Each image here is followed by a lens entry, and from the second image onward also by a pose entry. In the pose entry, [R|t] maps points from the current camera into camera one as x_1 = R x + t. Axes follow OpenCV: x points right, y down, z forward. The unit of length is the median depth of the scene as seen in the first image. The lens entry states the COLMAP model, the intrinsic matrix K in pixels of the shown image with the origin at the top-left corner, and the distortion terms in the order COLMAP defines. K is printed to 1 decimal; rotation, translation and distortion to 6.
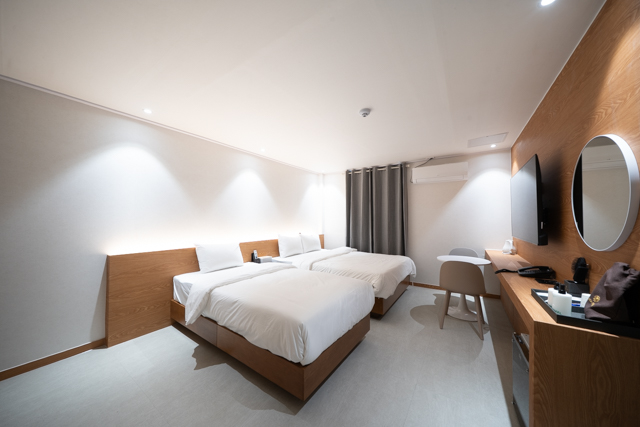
lens RADIAL K [[217.2, 0, 319.2], [0, 217.2, 215.4], [0, 0, 1]] dist [-0.000730, -0.000037]
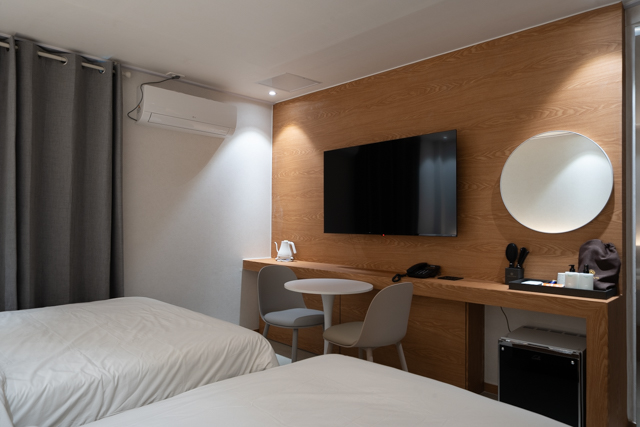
lens RADIAL K [[428.7, 0, 320.0], [0, 428.7, 213.5], [0, 0, 1]] dist [0.001904, 0.000530]
pose [[0.187417, 0.017989, 0.982116, -0.323724], [-0.024721, 0.999602, -0.013592, 0.035485], [-0.981969, -0.021732, 0.187787, 0.520114]]
